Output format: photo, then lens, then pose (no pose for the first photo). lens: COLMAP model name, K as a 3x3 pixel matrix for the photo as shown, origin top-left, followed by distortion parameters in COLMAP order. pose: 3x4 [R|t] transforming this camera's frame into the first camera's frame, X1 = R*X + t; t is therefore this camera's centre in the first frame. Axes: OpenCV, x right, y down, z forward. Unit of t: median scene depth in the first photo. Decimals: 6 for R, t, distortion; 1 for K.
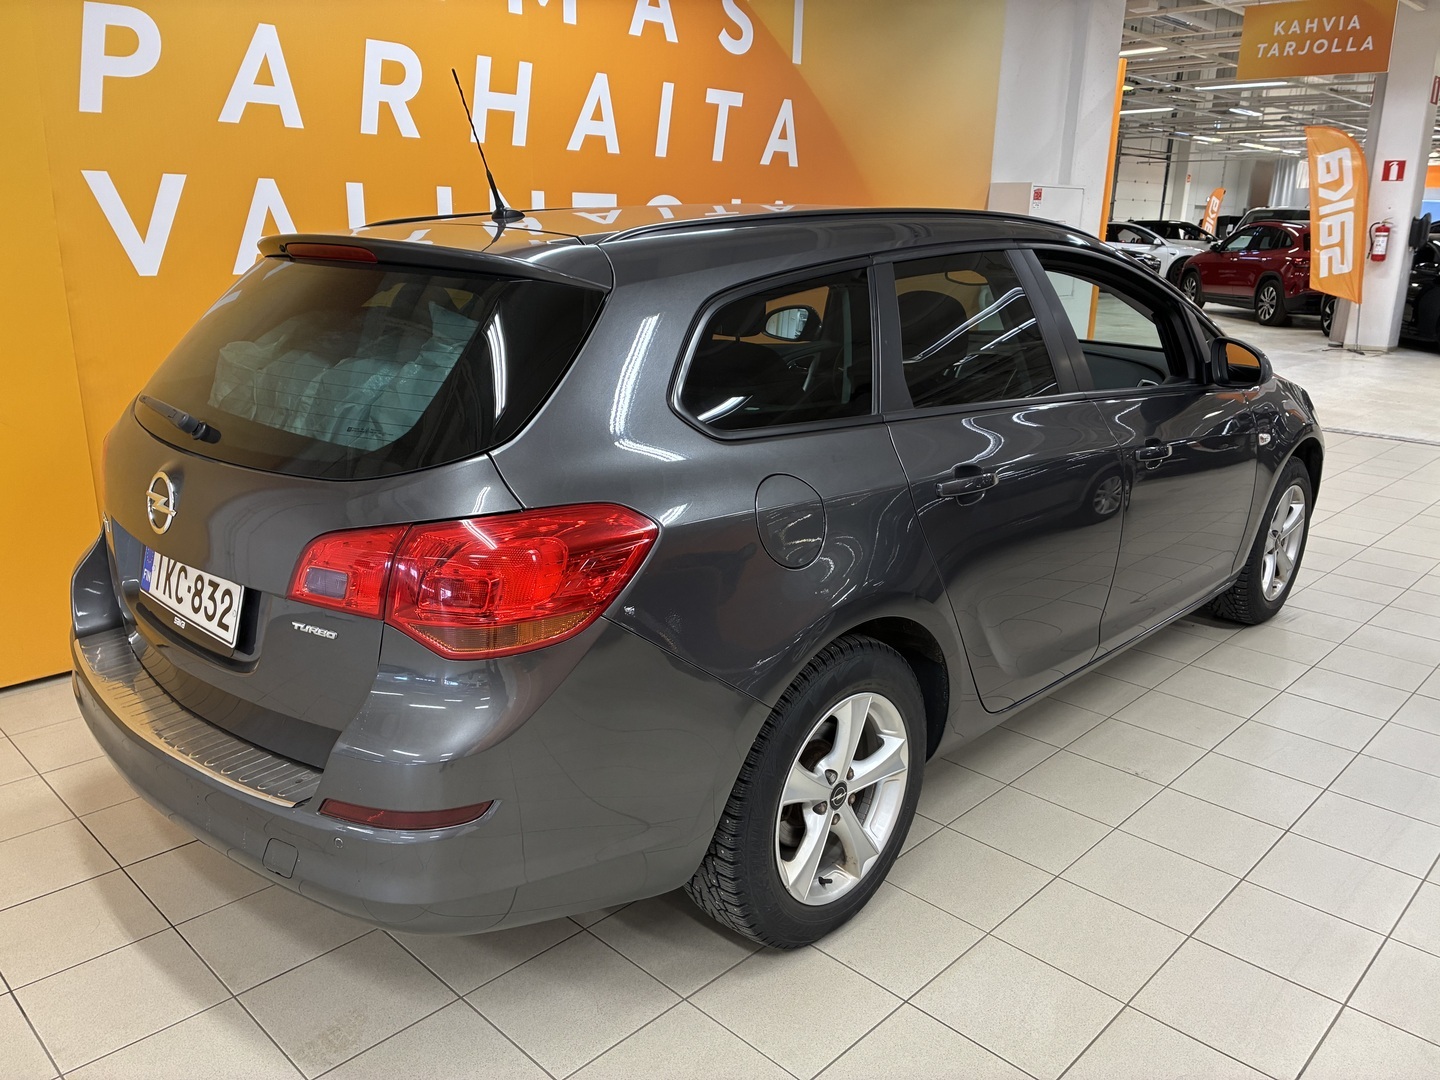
lens RADIAL K [[1103.6, 0, 723.9], [0, 1103.6, 541.7], [0, 0, 1]] dist [0.013747, -0.018307]
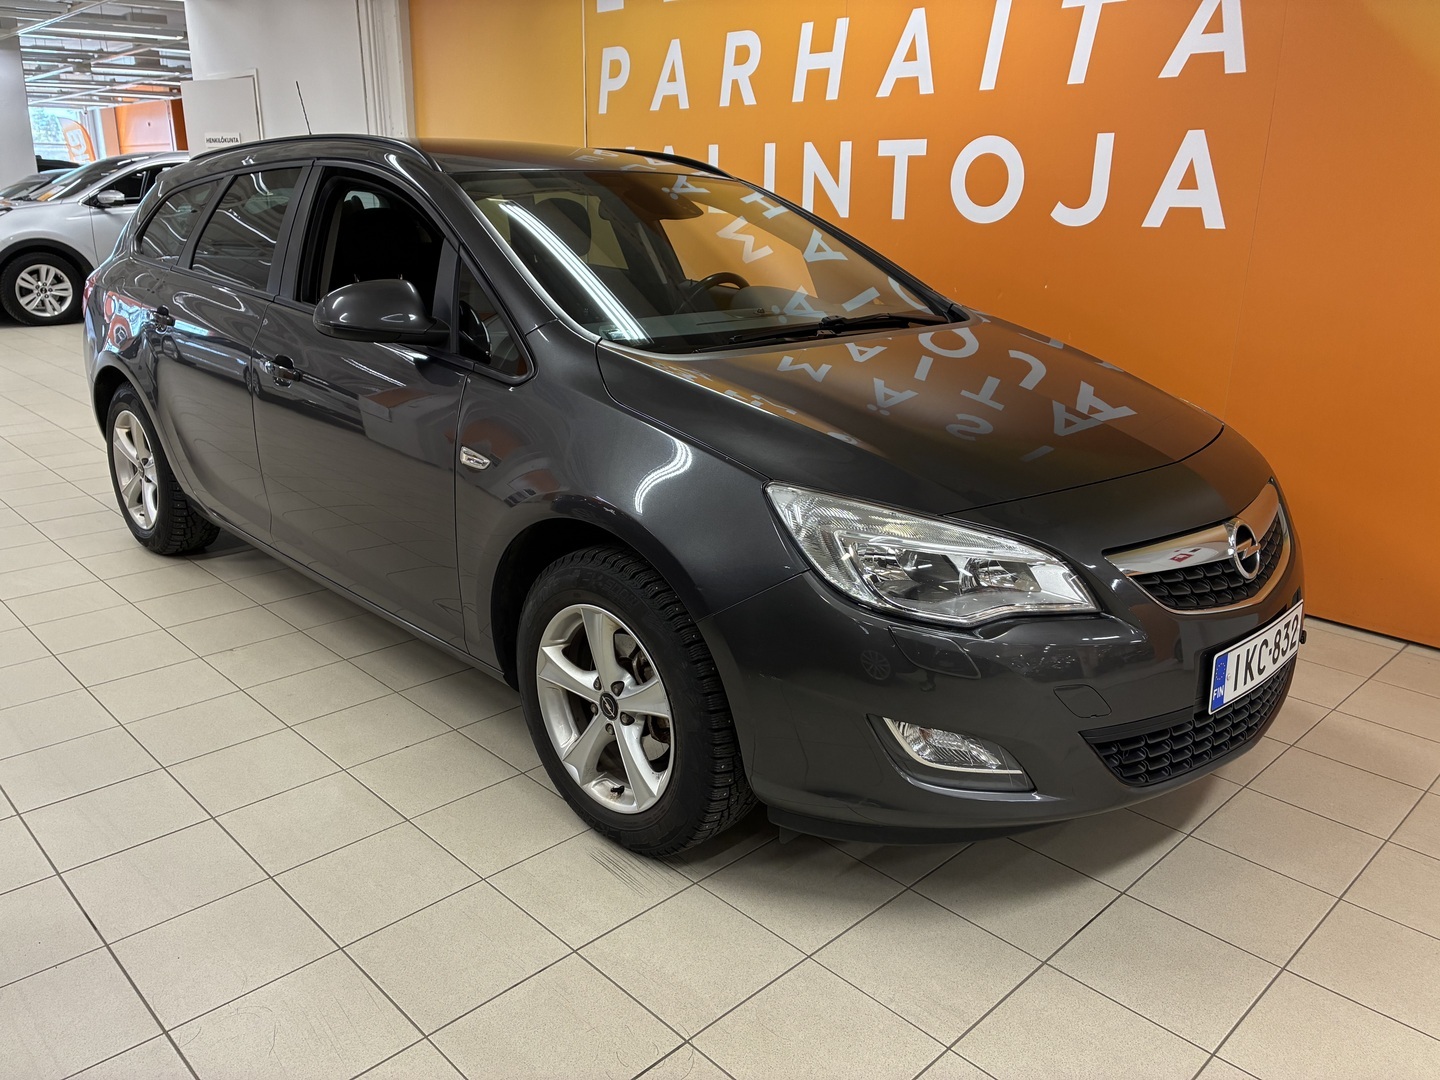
lens RADIAL K [[1103.6, 0, 720.8], [0, 1103.6, 541.6], [0, 0, 1]] dist [0.013747, -0.018307]
pose [[-0.035042, 0.299335, -0.953504, 0.996366], [-0.271788, 0.915276, 0.297322, -0.262453], [0.961719, 0.269570, 0.049282, 0.985454]]
